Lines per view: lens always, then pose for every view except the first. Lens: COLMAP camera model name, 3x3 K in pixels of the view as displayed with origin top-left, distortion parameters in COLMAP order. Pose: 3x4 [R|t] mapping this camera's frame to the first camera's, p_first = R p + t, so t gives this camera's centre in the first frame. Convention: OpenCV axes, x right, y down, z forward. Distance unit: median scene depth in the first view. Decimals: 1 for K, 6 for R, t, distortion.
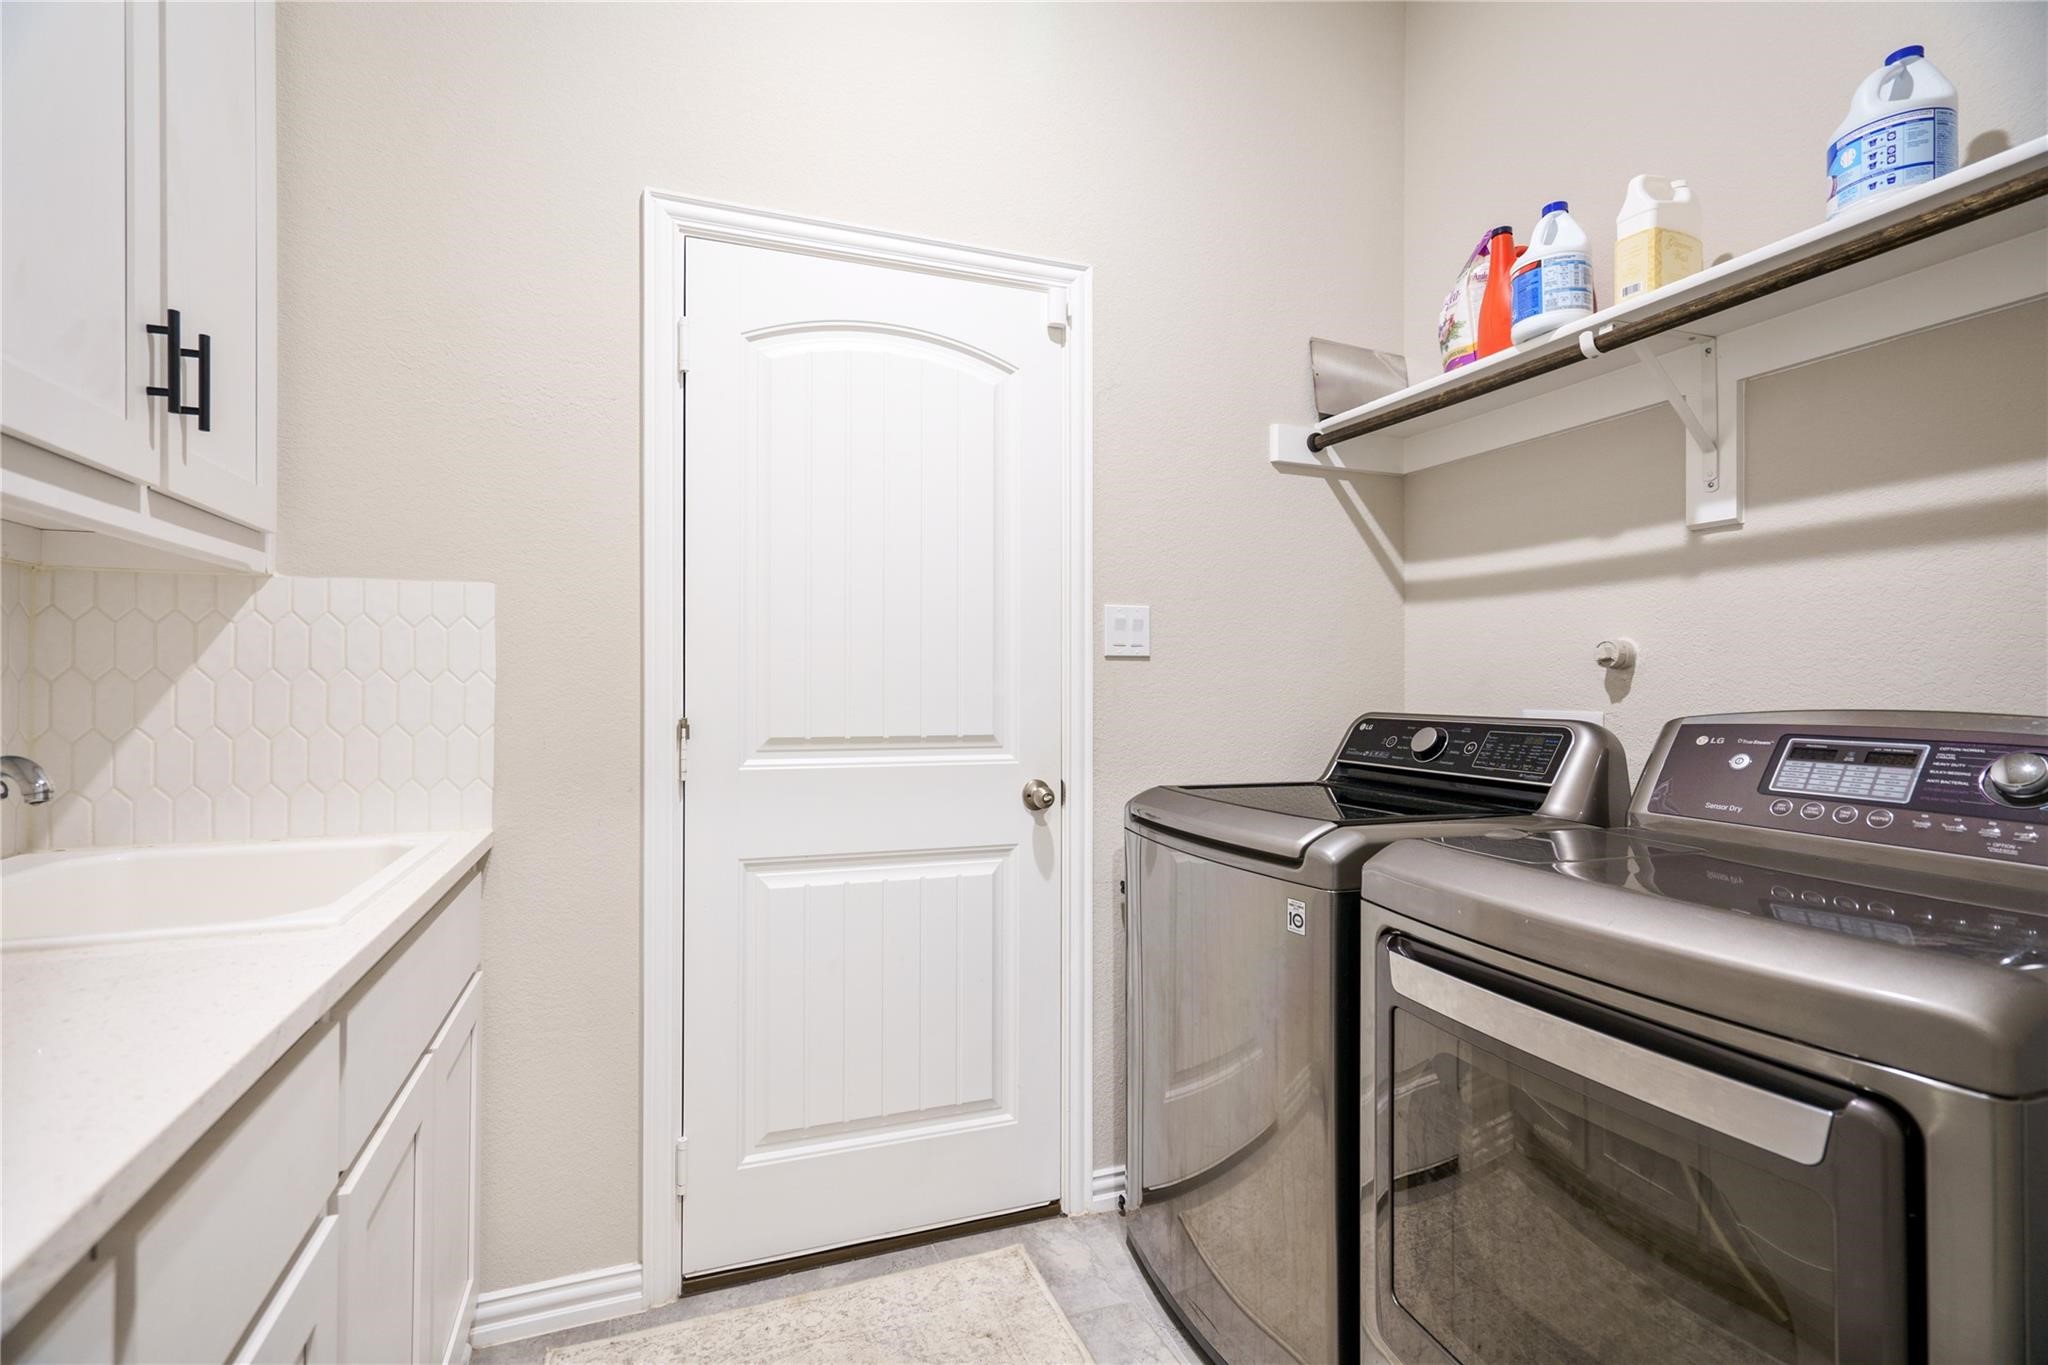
lens RADIAL K [[955.1, 0, 964.6], [0, 955.1, 683.7], [0, 0, 1]] dist [0.006423, 0.000476]
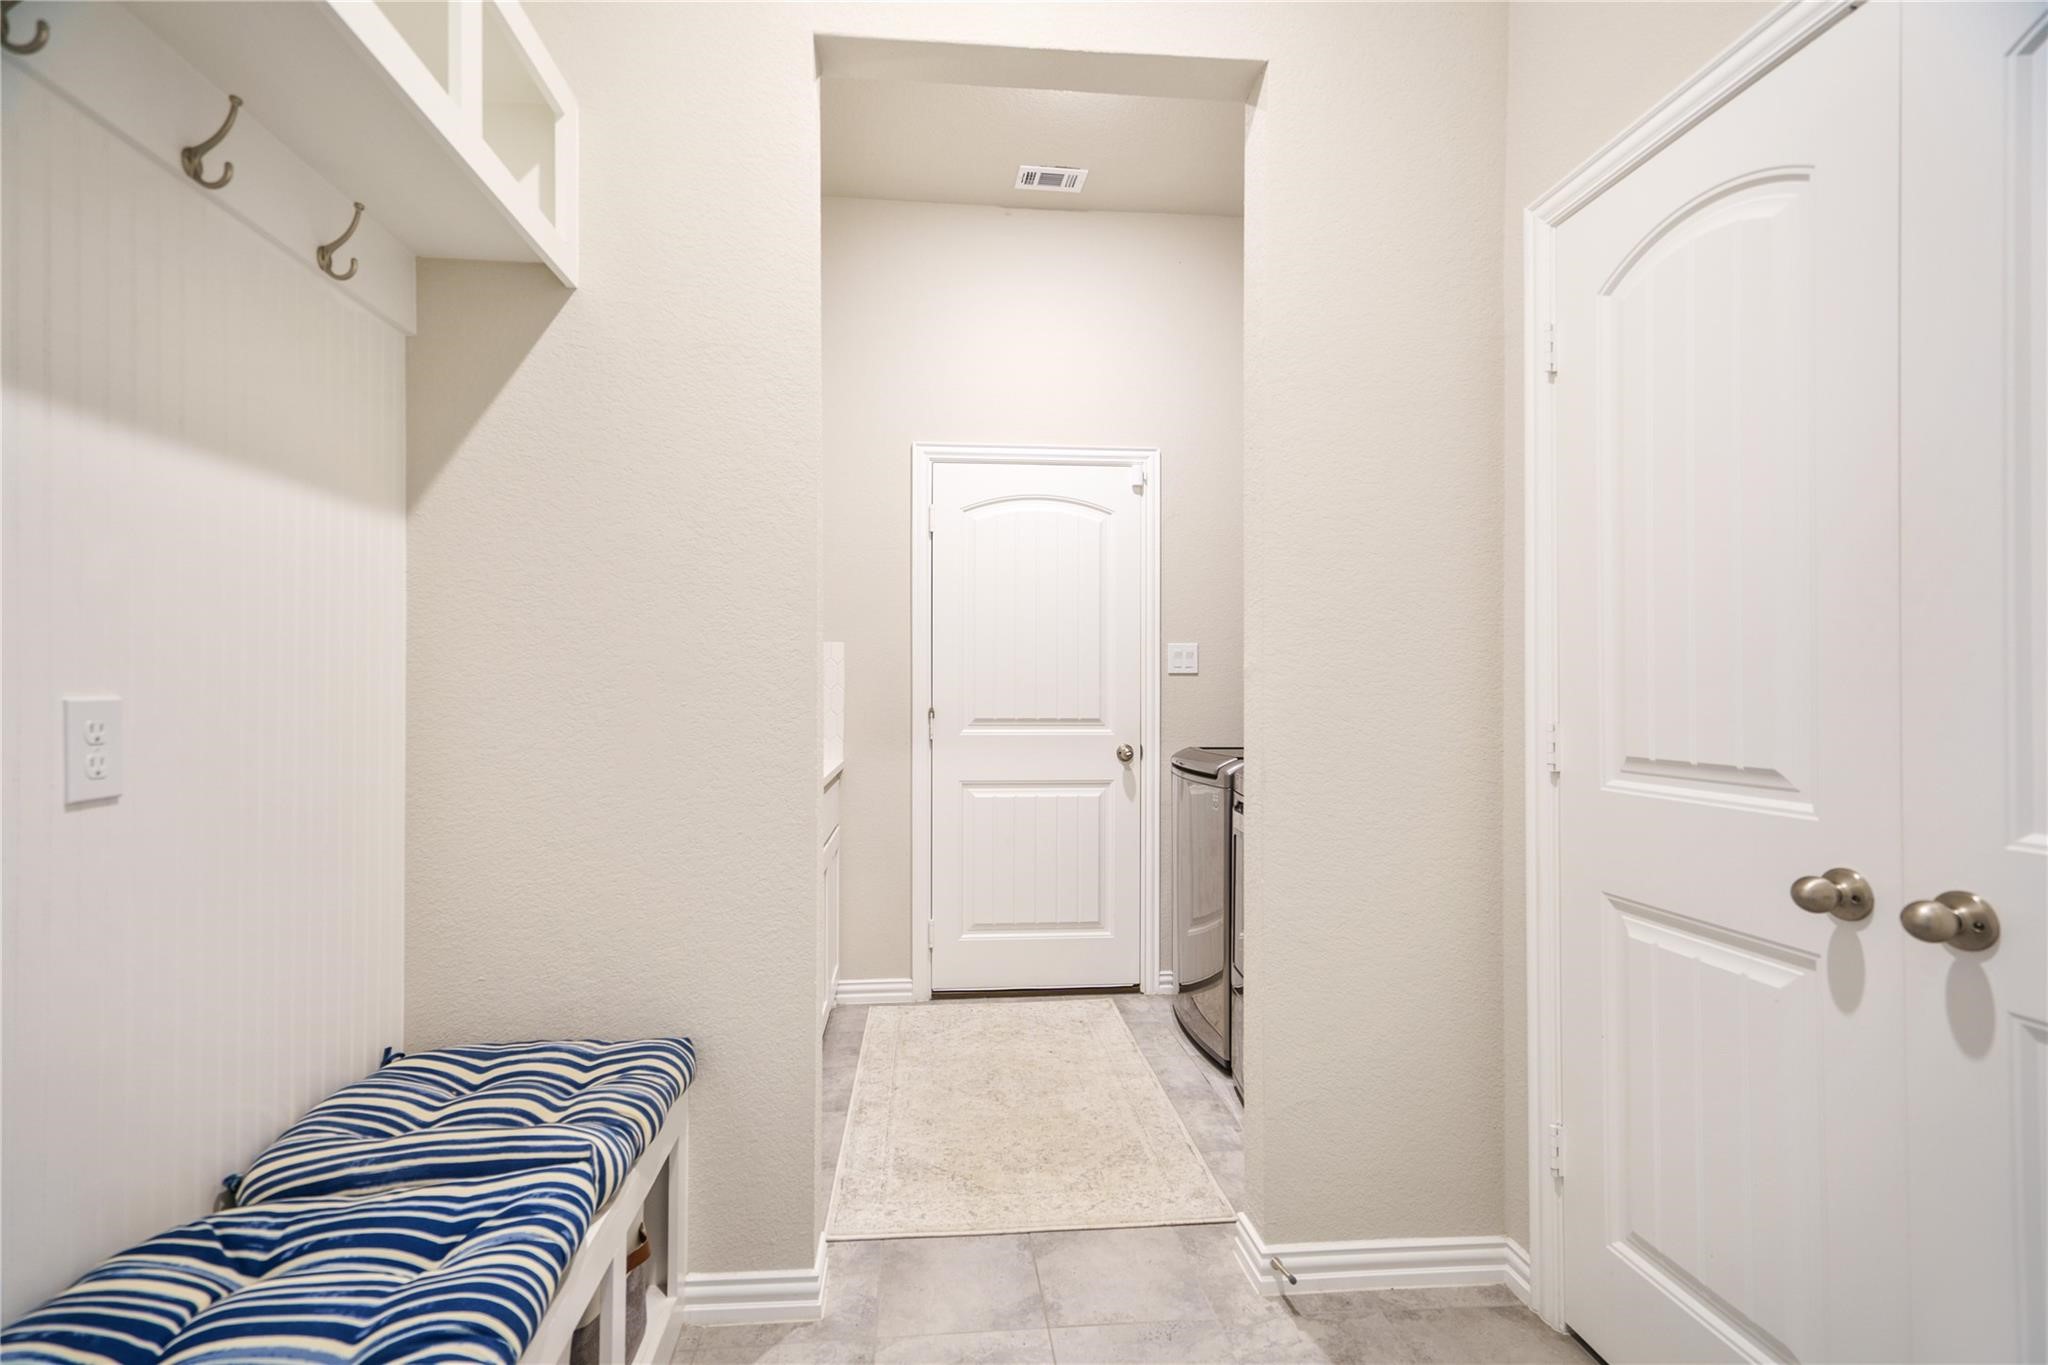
lens RADIAL K [[955.1, 0, 1018.6], [0, 955.1, 686.5], [0, 0, 1]] dist [0.006423, 0.000476]
pose [[0.977121, -0.001928, -0.212675, 0.263791], [0.001811, 0.999998, -0.000749, -0.005169], [0.212676, 0.000347, 0.977123, -0.779413]]
